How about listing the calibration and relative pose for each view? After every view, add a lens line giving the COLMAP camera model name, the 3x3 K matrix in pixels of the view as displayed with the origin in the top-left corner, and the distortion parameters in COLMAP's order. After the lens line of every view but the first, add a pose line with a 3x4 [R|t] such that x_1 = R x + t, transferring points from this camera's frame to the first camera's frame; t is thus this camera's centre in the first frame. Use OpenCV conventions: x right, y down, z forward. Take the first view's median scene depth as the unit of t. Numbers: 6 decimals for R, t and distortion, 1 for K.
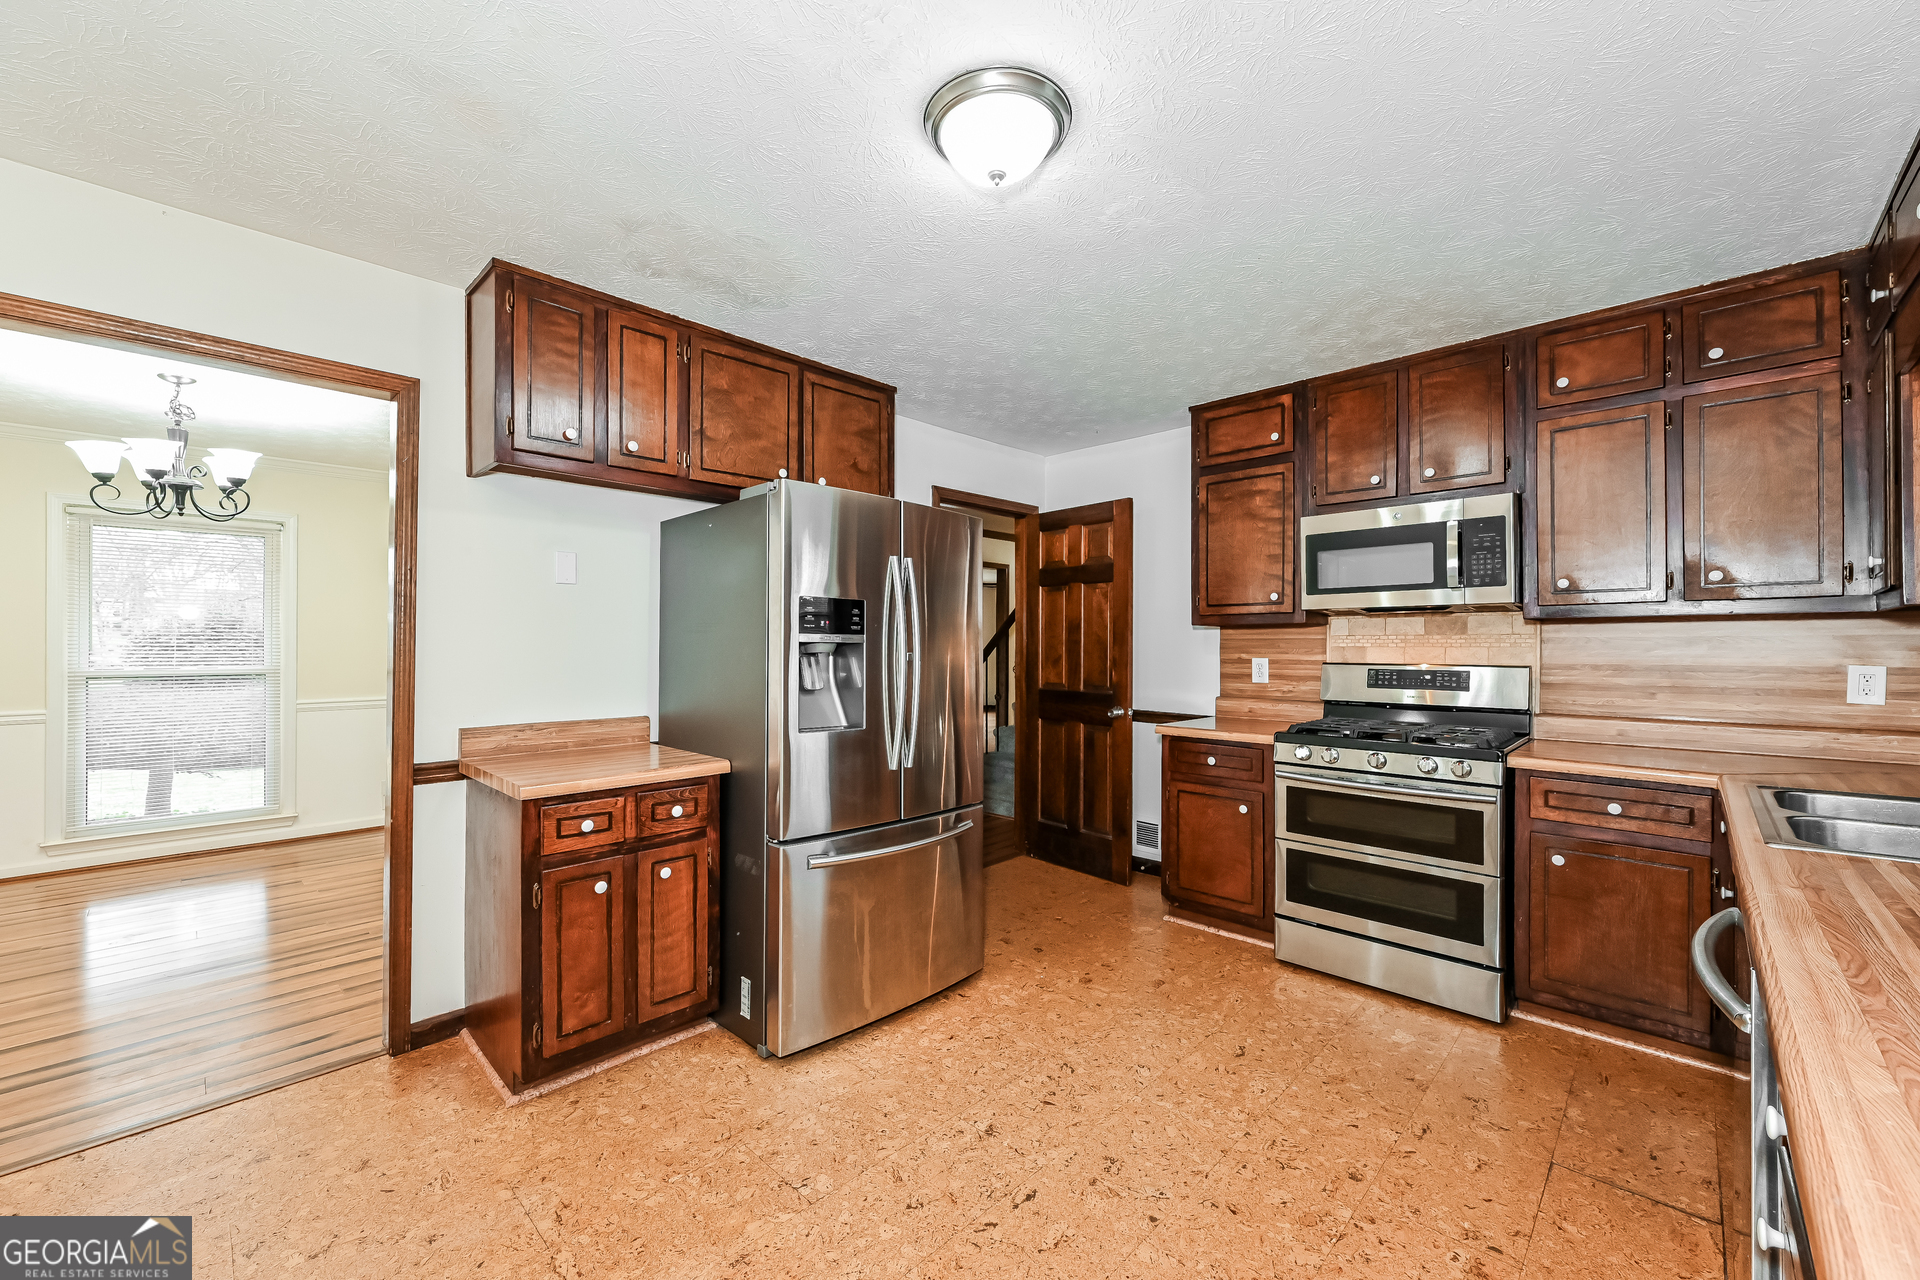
lens RADIAL K [[780.0, 0, 963.0], [0, 780.0, 638.5], [0, 0, 1]] dist [0.001934, -0.000055]
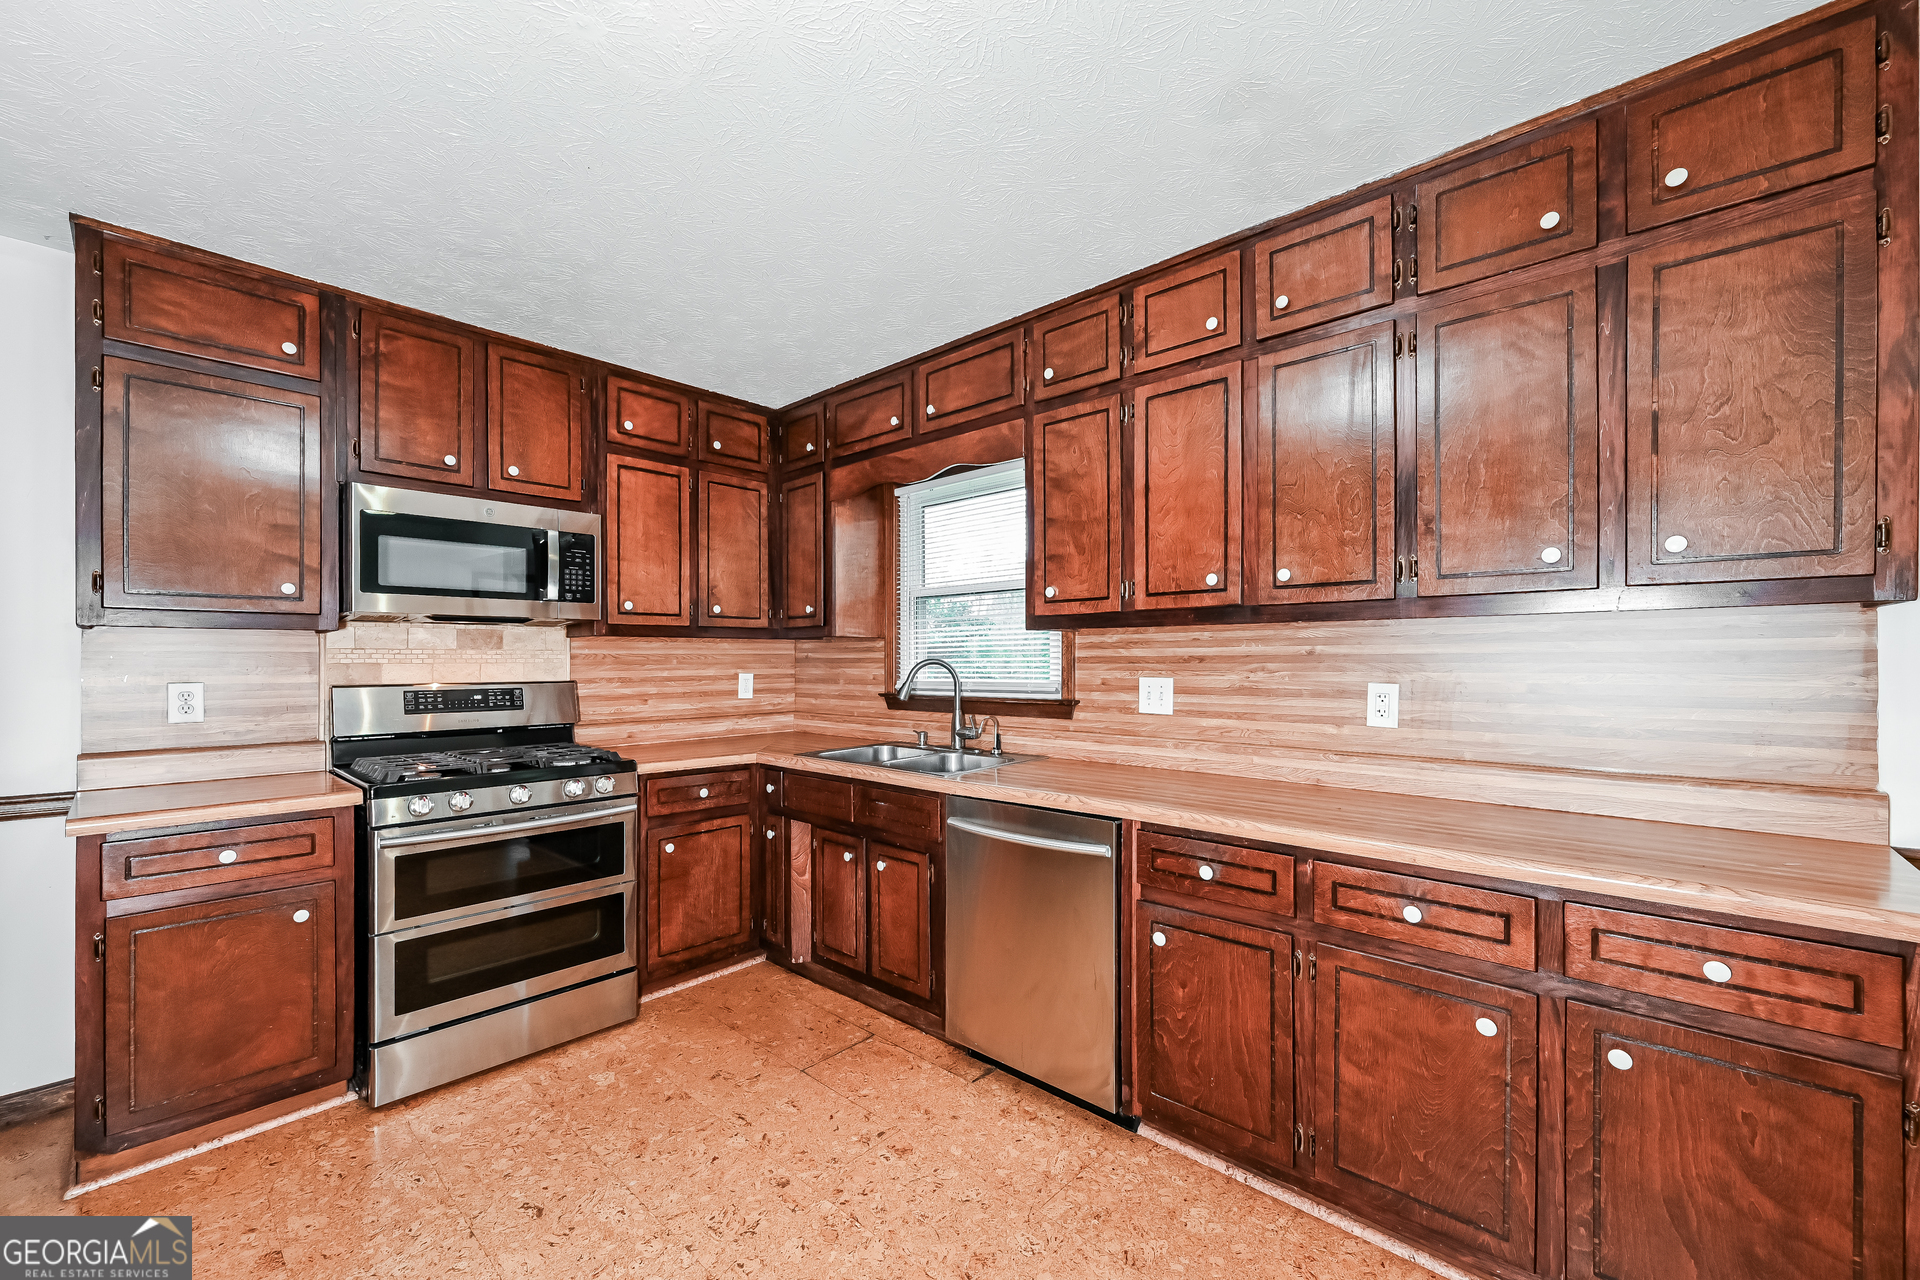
lens RADIAL K [[780.0, 0, 962.6], [0, 780.0, 656.2], [0, 0, 1]] dist [0.001934, -0.000055]
pose [[-0.045124, 0.006686, 0.998959, -0.330610], [-0.003217, 0.999971, -0.006838, 0.007763], [-0.998976, -0.003522, -0.045101, 0.514257]]
